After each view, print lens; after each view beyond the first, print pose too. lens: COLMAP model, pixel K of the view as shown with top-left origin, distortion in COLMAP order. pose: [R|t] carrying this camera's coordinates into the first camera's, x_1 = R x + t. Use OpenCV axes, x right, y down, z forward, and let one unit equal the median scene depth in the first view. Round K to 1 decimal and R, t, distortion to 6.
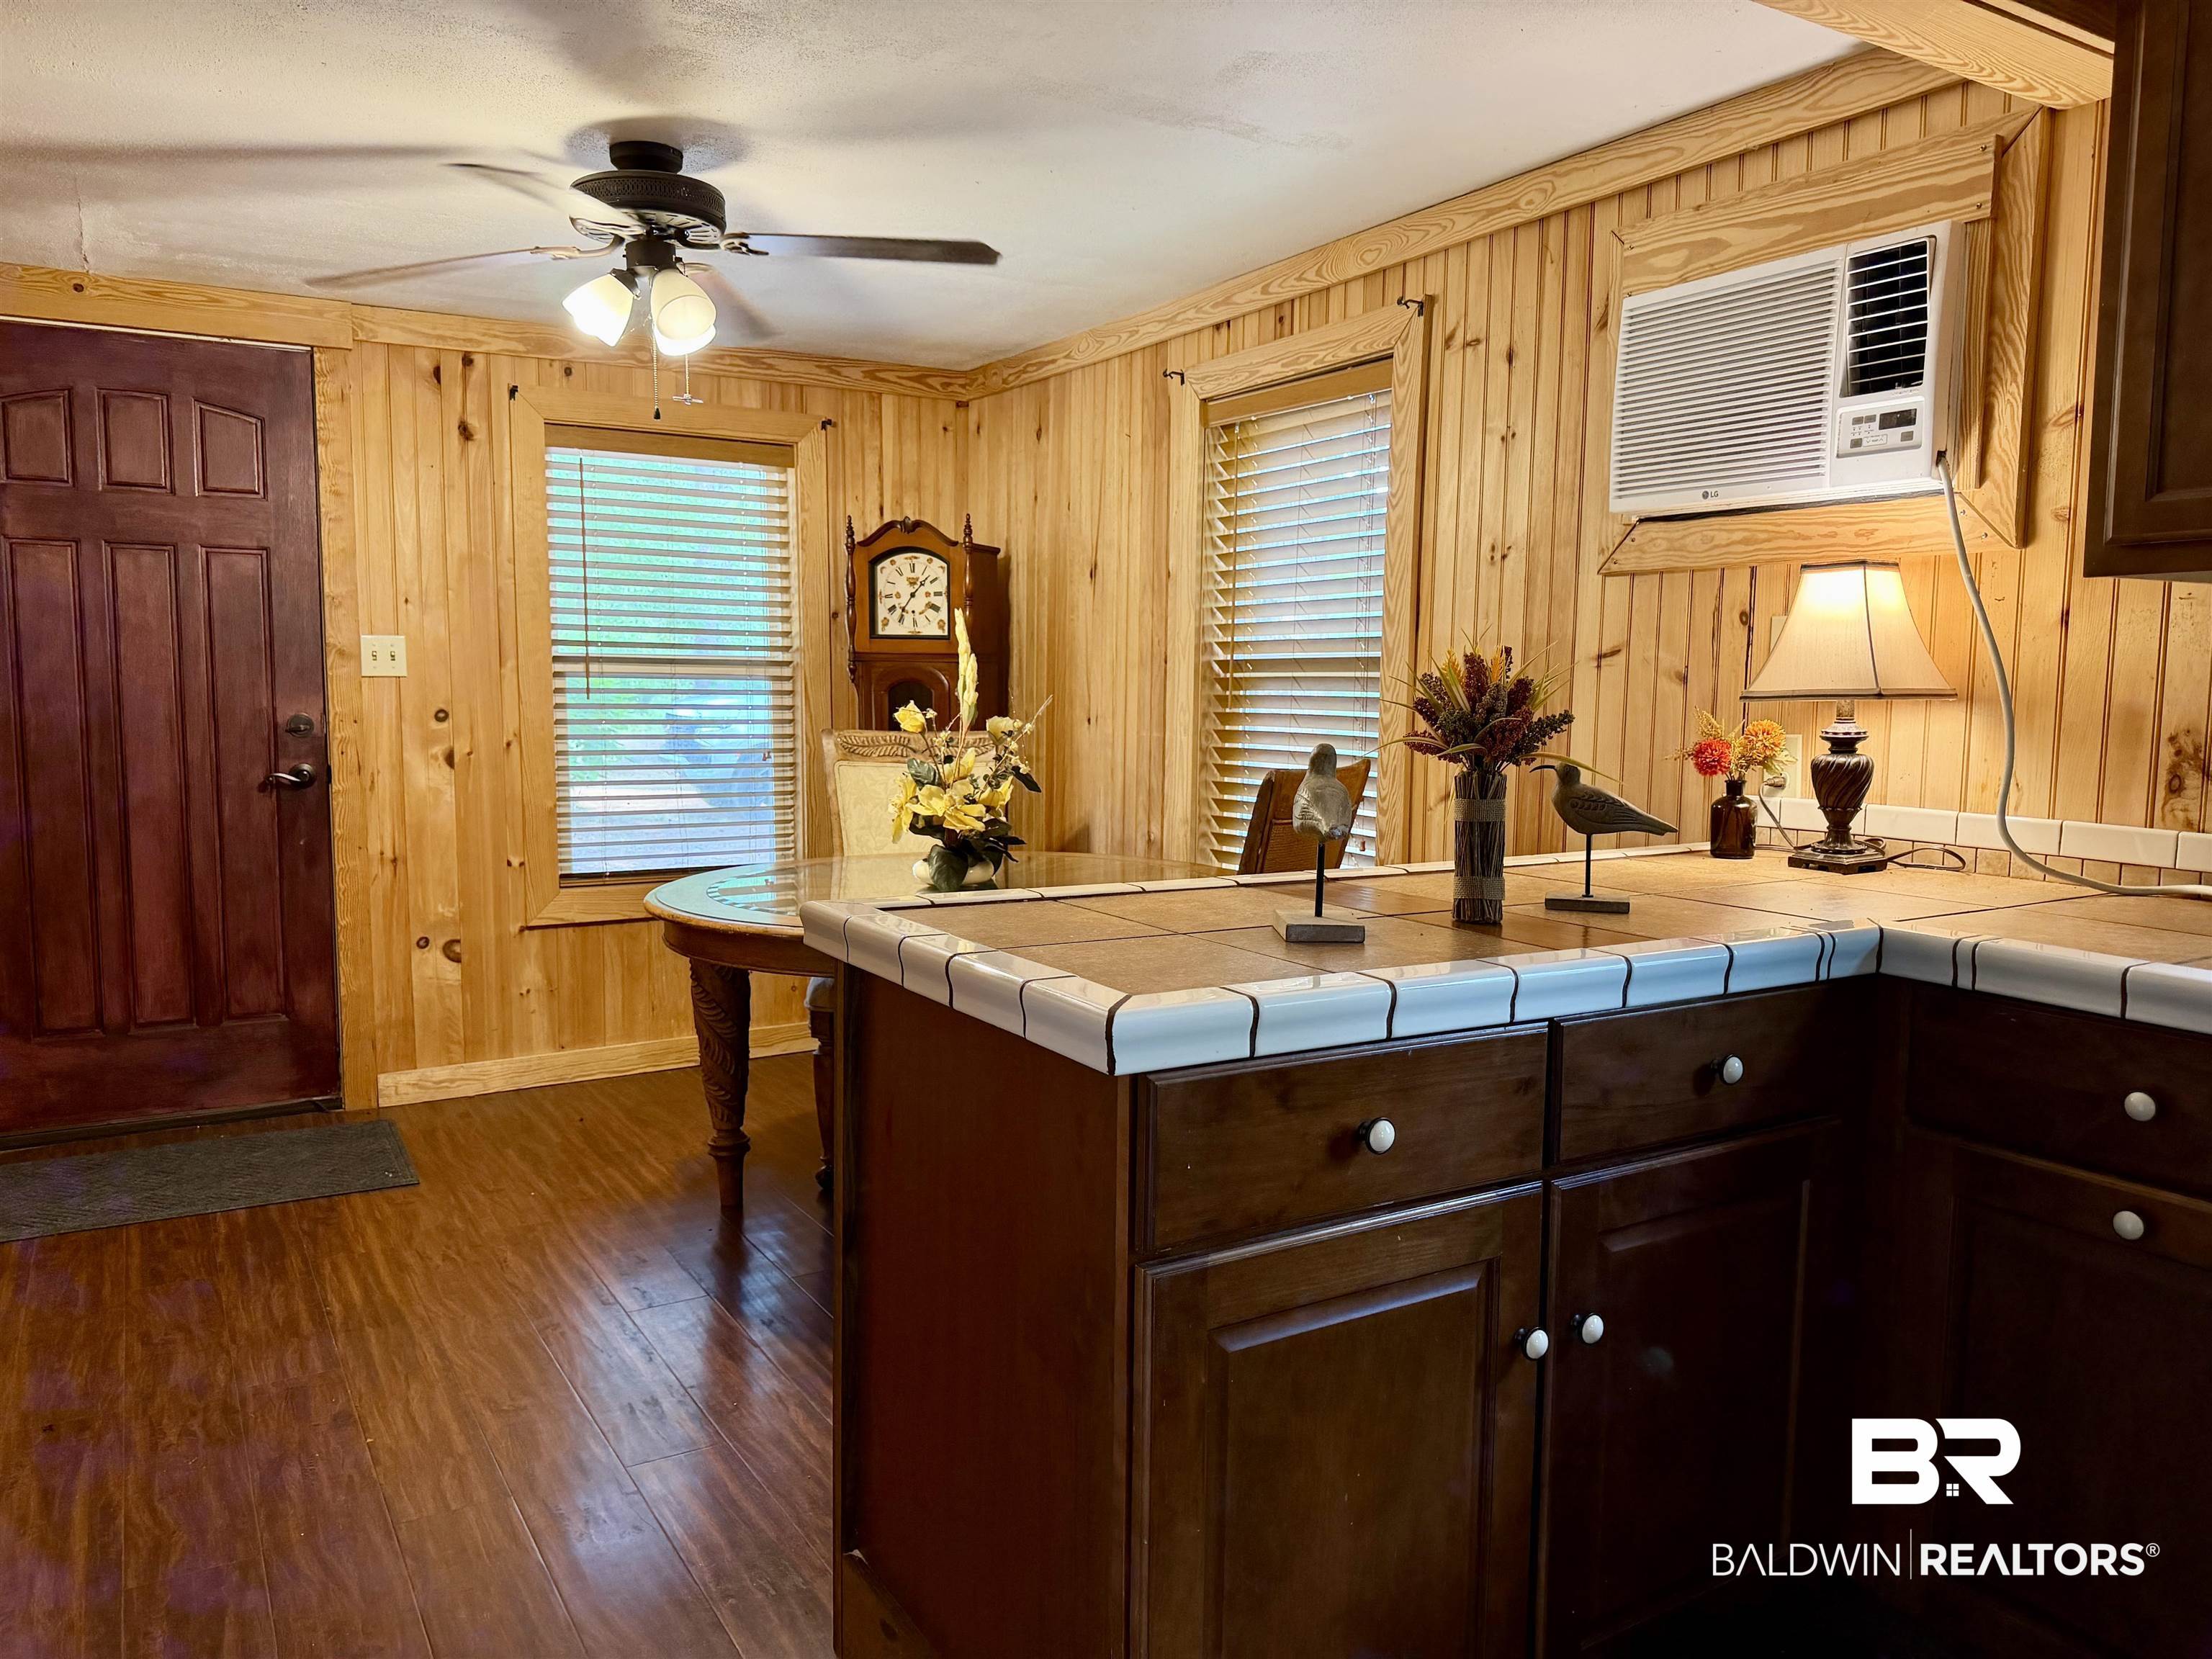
lens RADIAL K [[1581.0, 0, 1106.0], [0, 1581.0, 829.5], [0, 0, 1]] dist [0.000560, 0.000044]
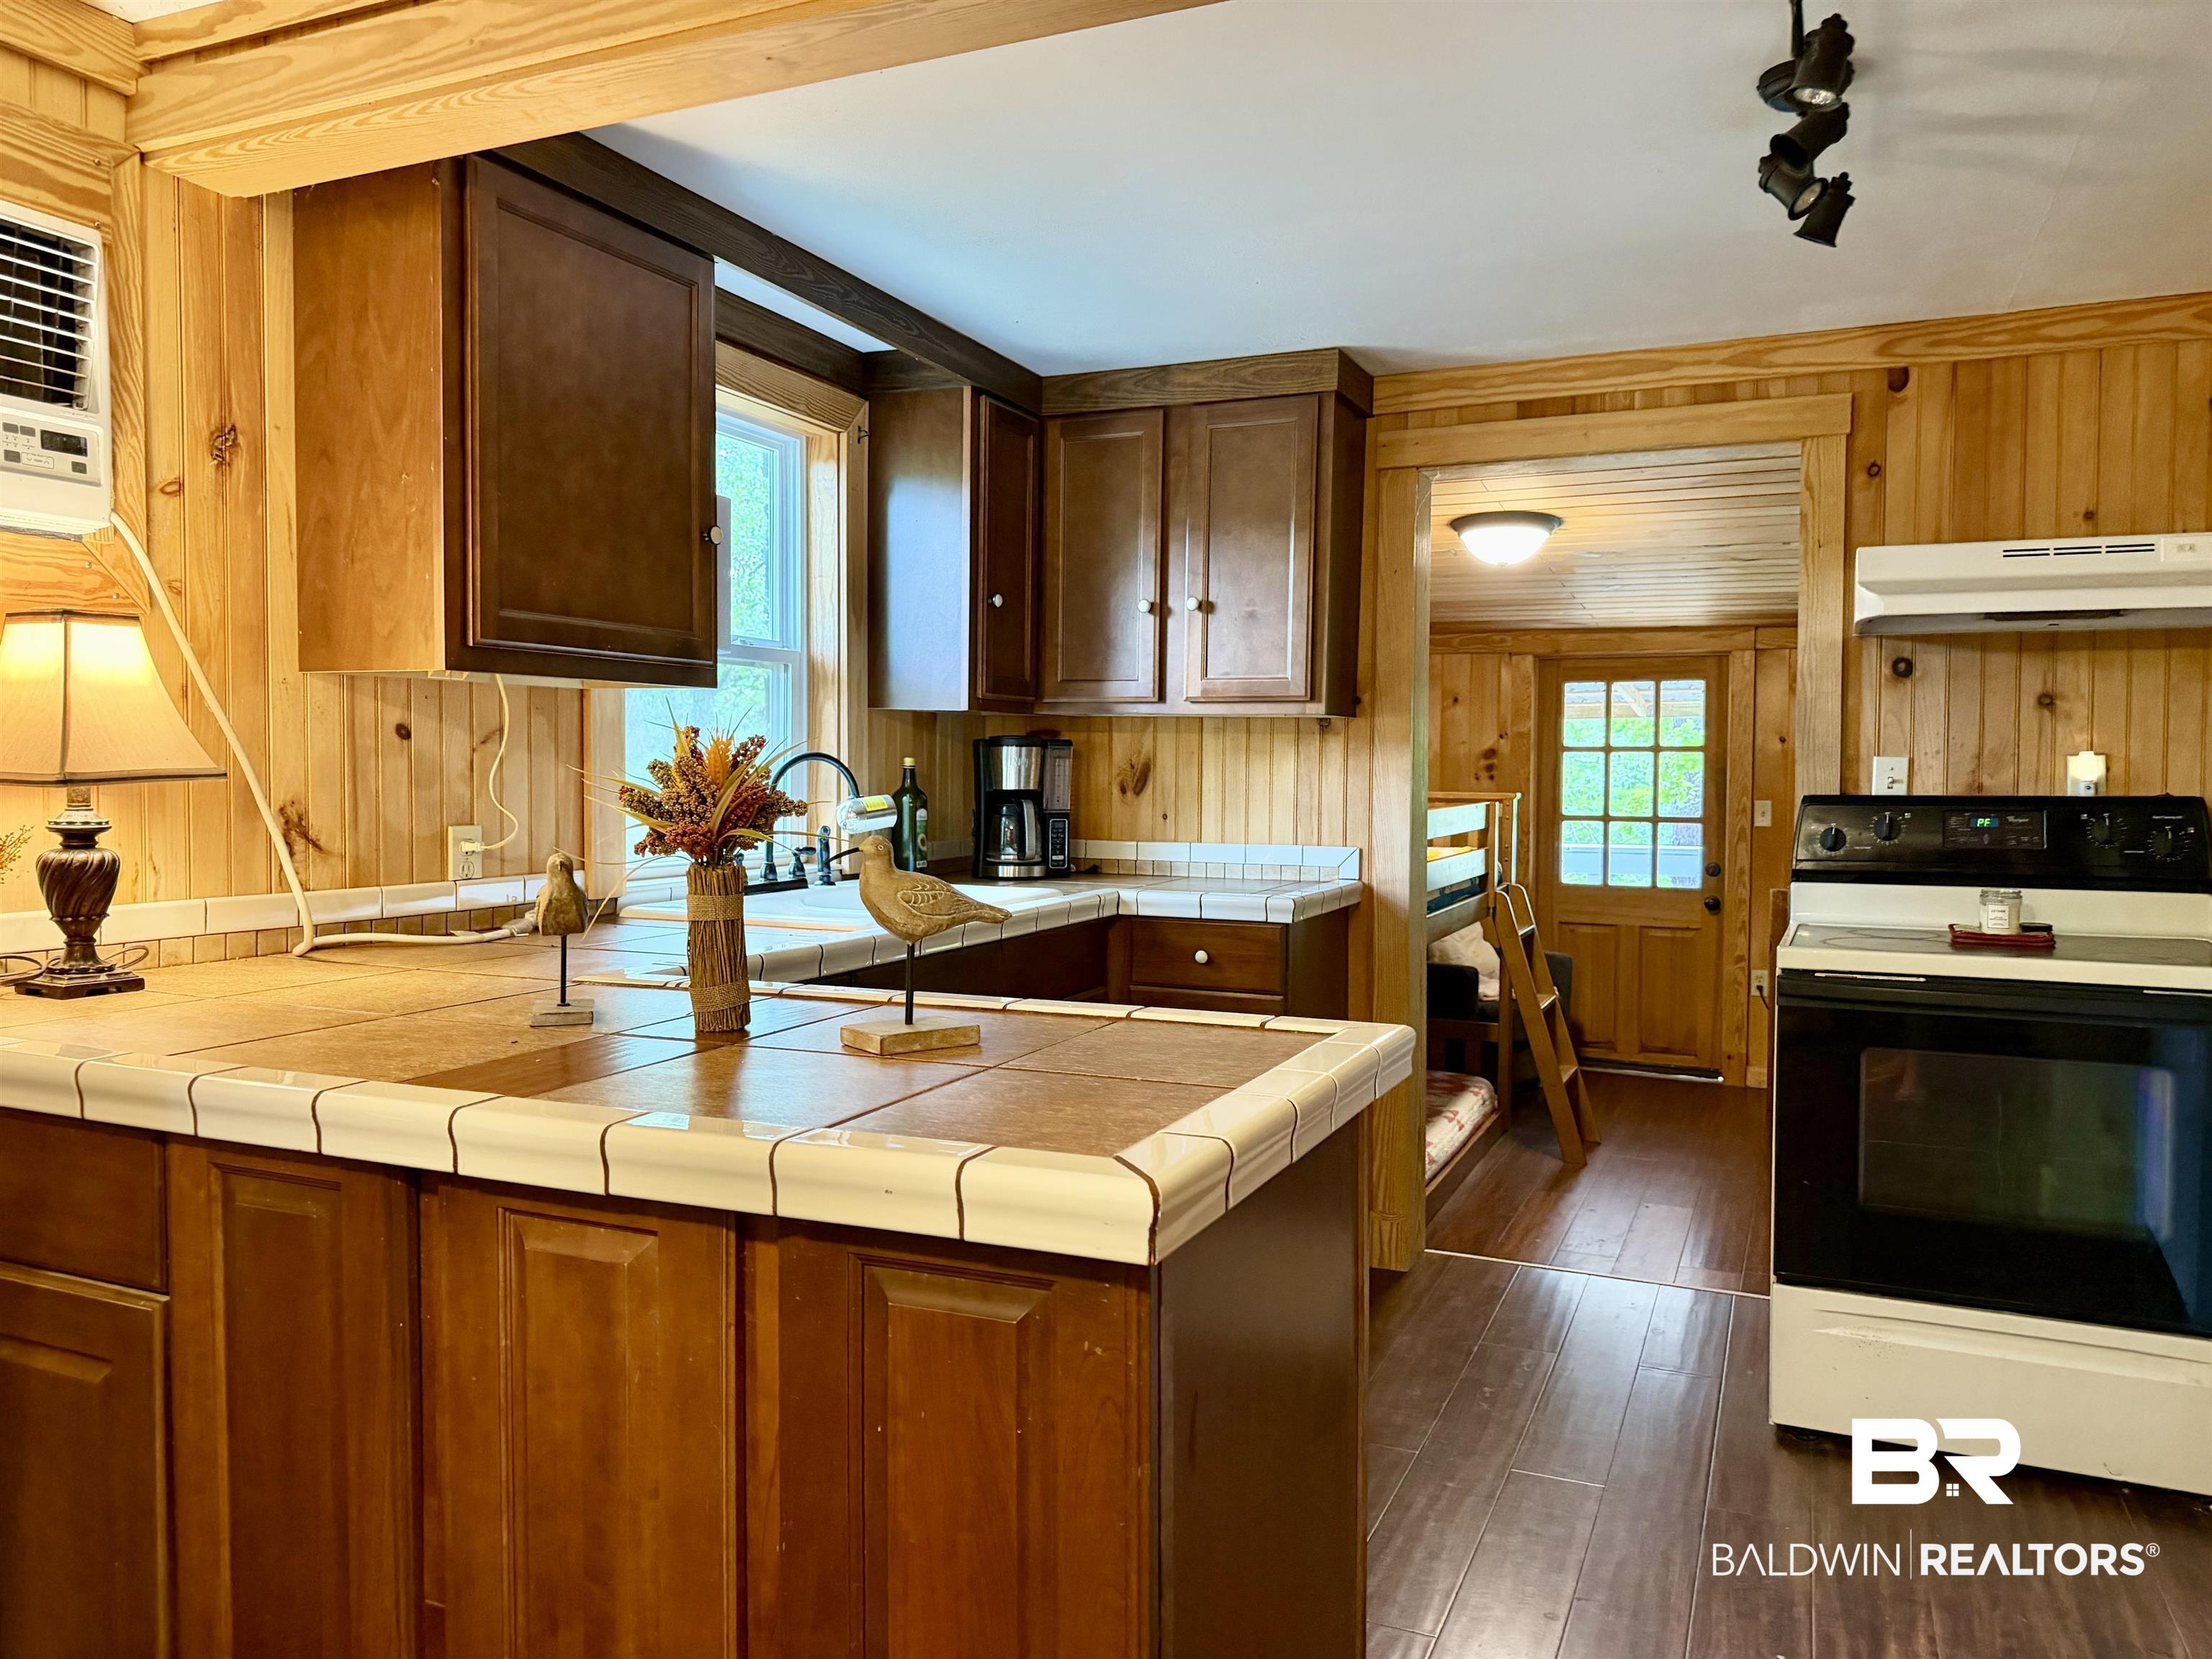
lens RADIAL K [[1581.0, 0, 1106.0], [0, 1581.0, 829.5], [0, 0, 1]] dist [0.000560, 0.000044]
pose [[-0.574713, -0.044040, 0.817169, -0.495810], [0.069950, 0.992253, 0.102671, -0.104760], [-0.815360, 0.116168, -0.567180, 1.041604]]
